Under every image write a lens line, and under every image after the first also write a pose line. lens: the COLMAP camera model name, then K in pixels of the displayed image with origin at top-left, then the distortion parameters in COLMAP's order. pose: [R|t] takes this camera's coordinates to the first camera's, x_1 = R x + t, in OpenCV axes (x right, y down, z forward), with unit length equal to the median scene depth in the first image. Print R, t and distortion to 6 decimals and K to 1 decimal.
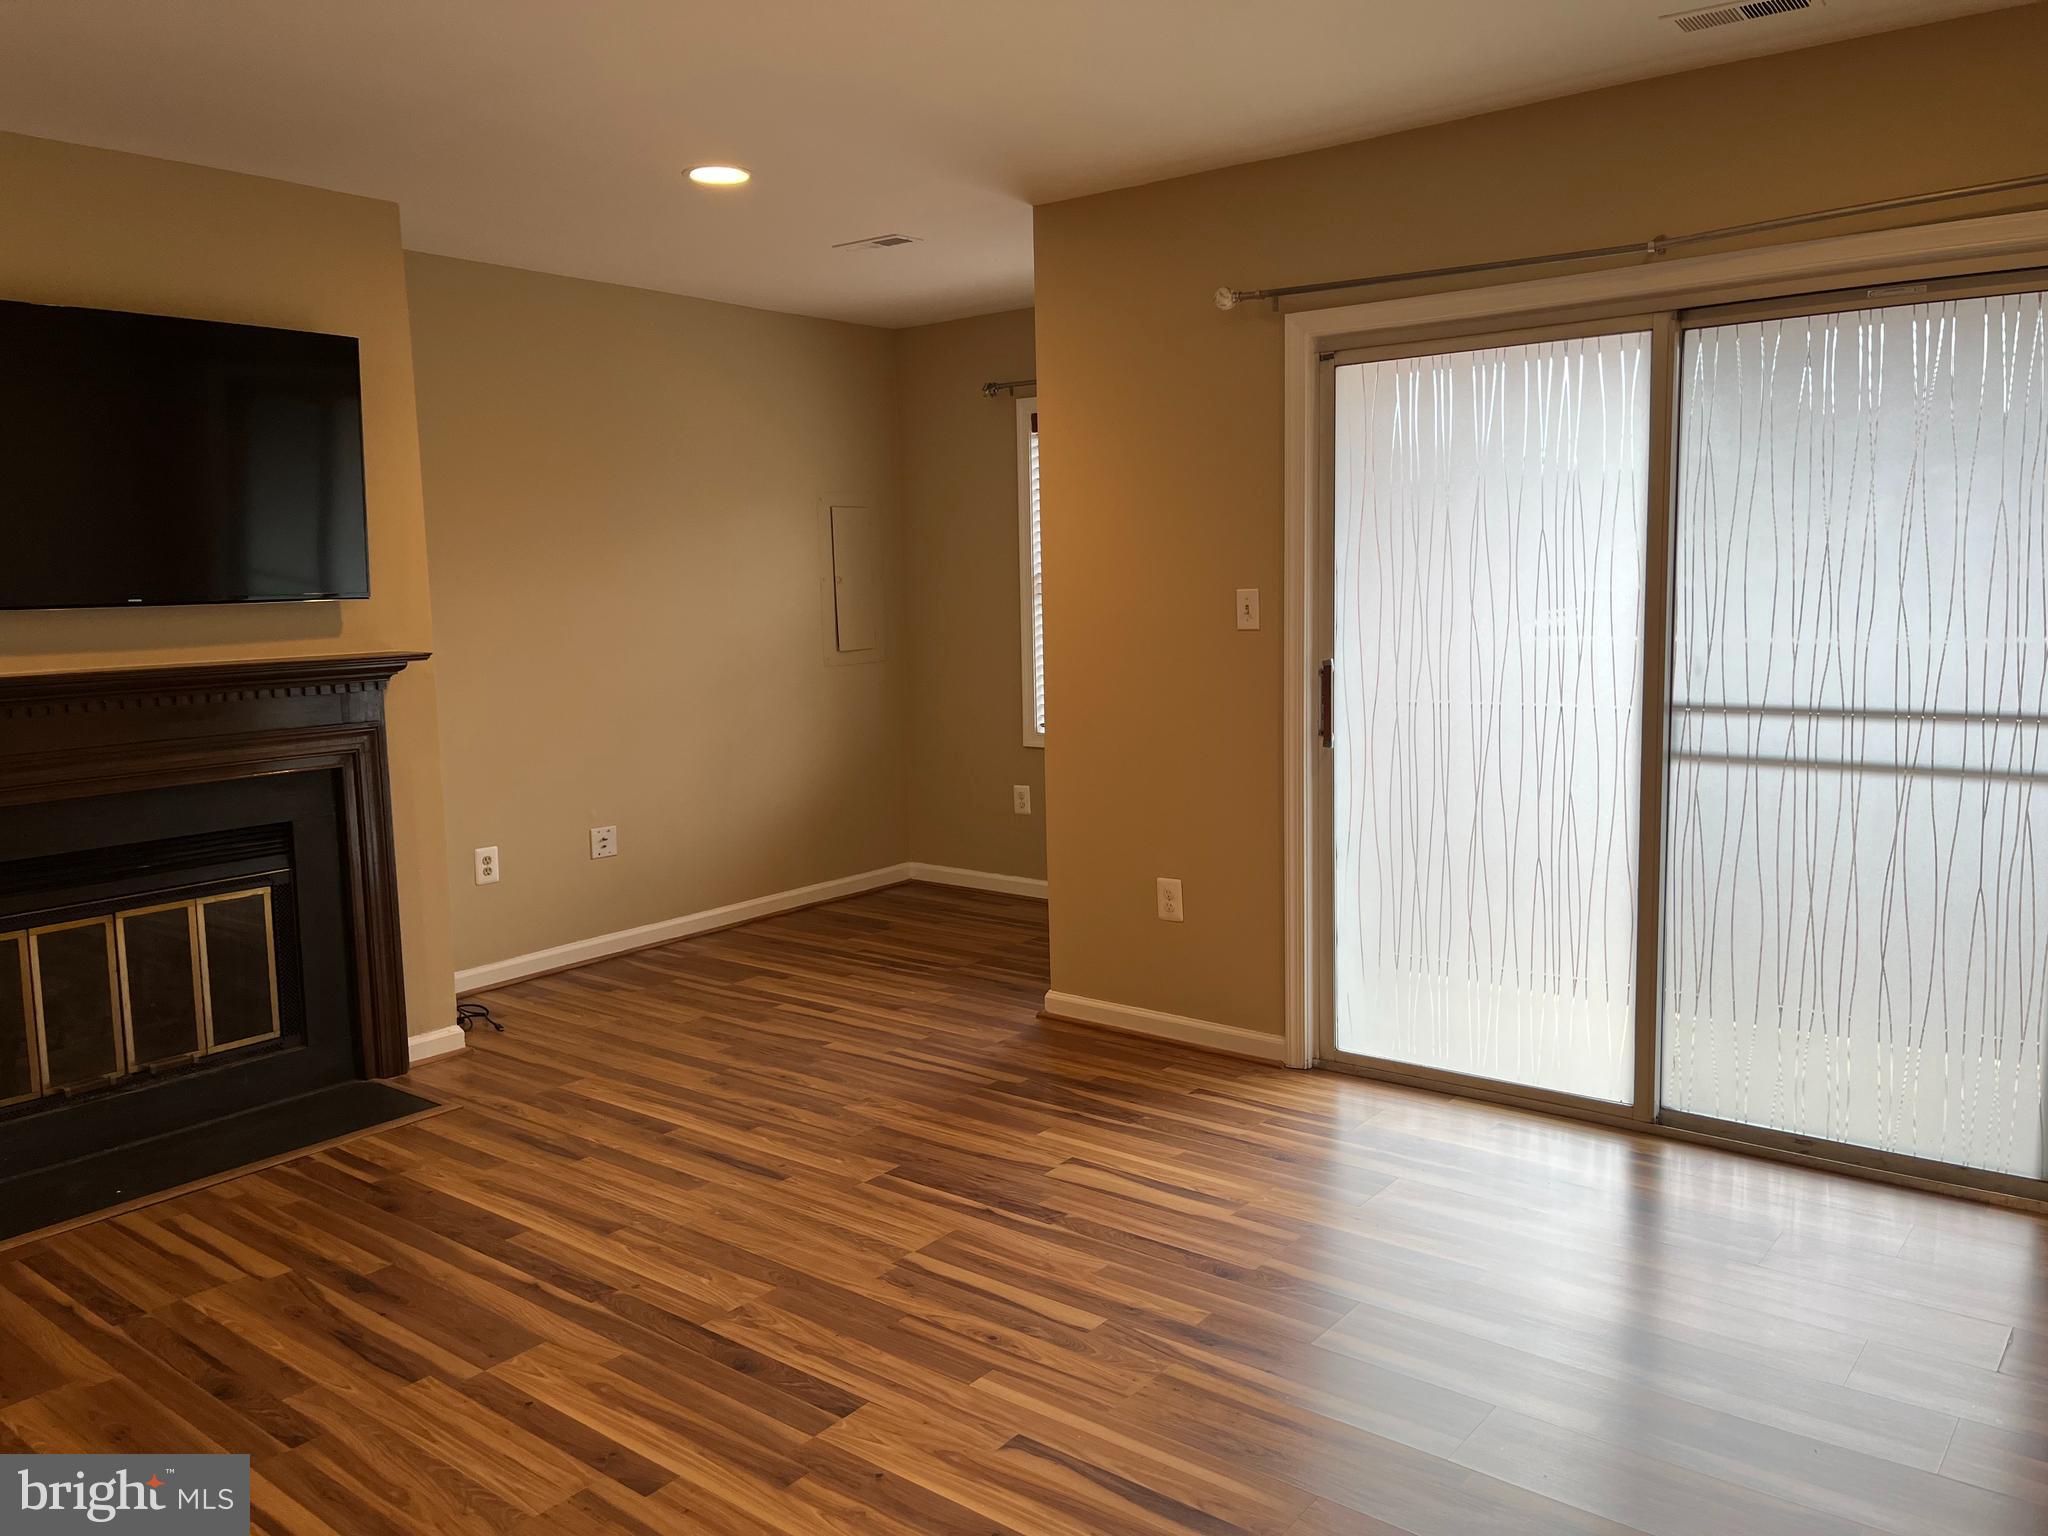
lens RADIAL K [[1560.4, 0, 1039.5], [0, 1560.4, 766.2], [0, 0, 1]] dist [0.063212, -0.099329]
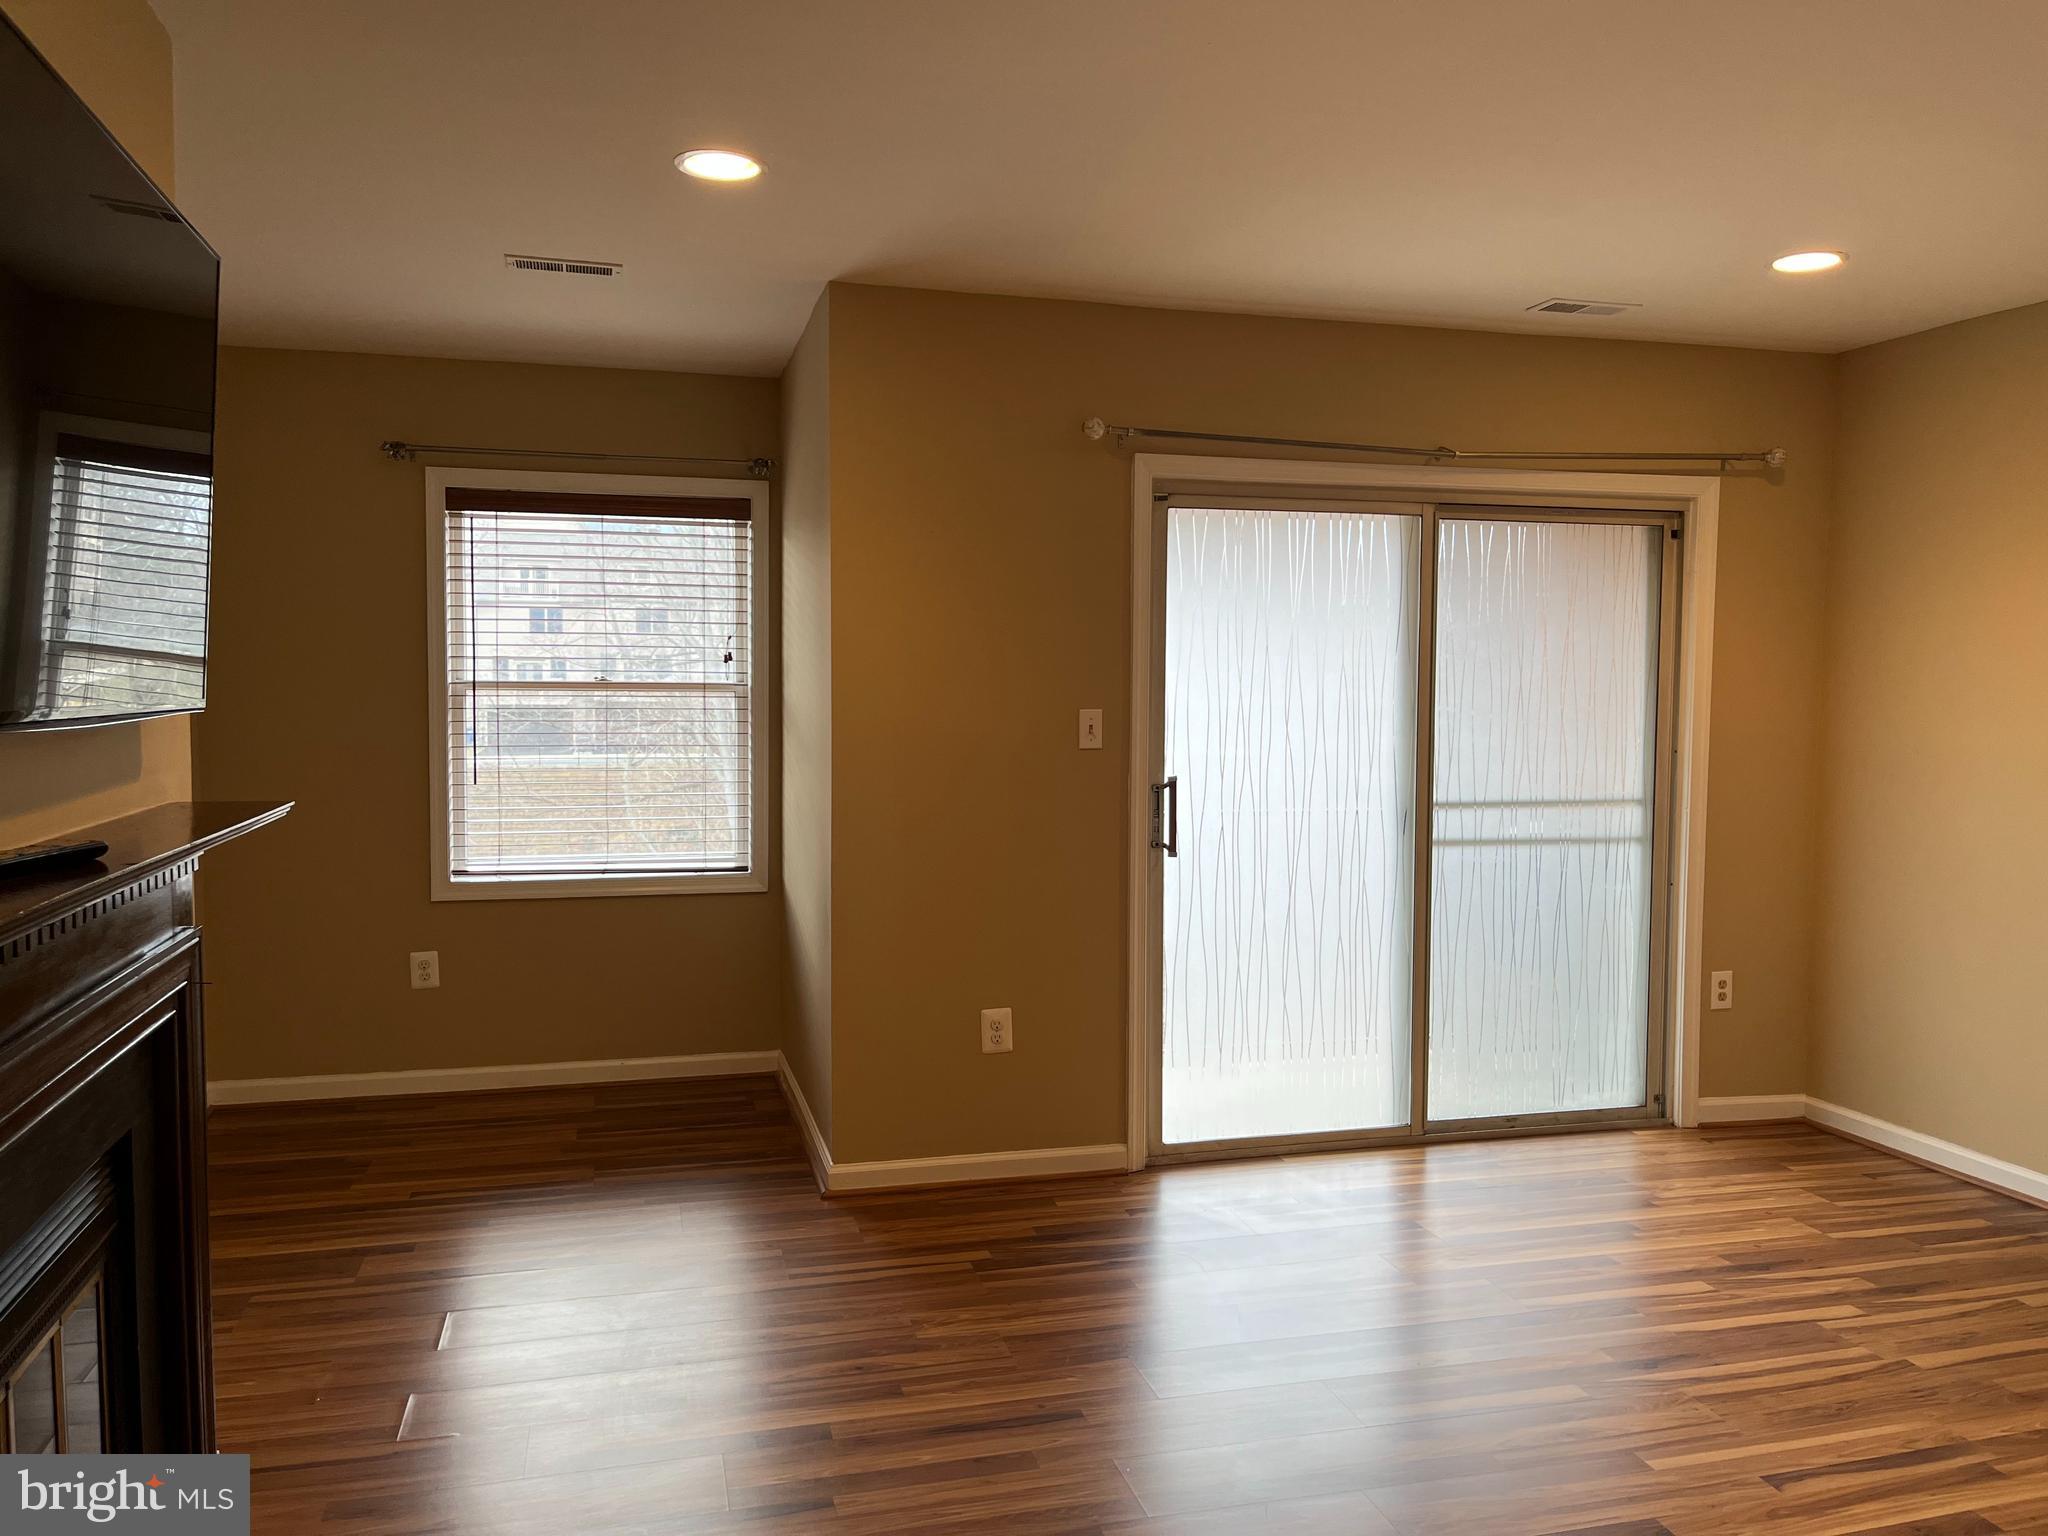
lens RADIAL K [[1560.4, 0, 1039.5], [0, 1560.4, 766.2], [0, 0, 1]] dist [0.063212, -0.099329]
pose [[0.595472, -0.019273, 0.803145, -0.763087], [0.079944, 0.996172, -0.035367, -0.045877], [-0.799388, 0.085266, 0.594734, 0.452723]]
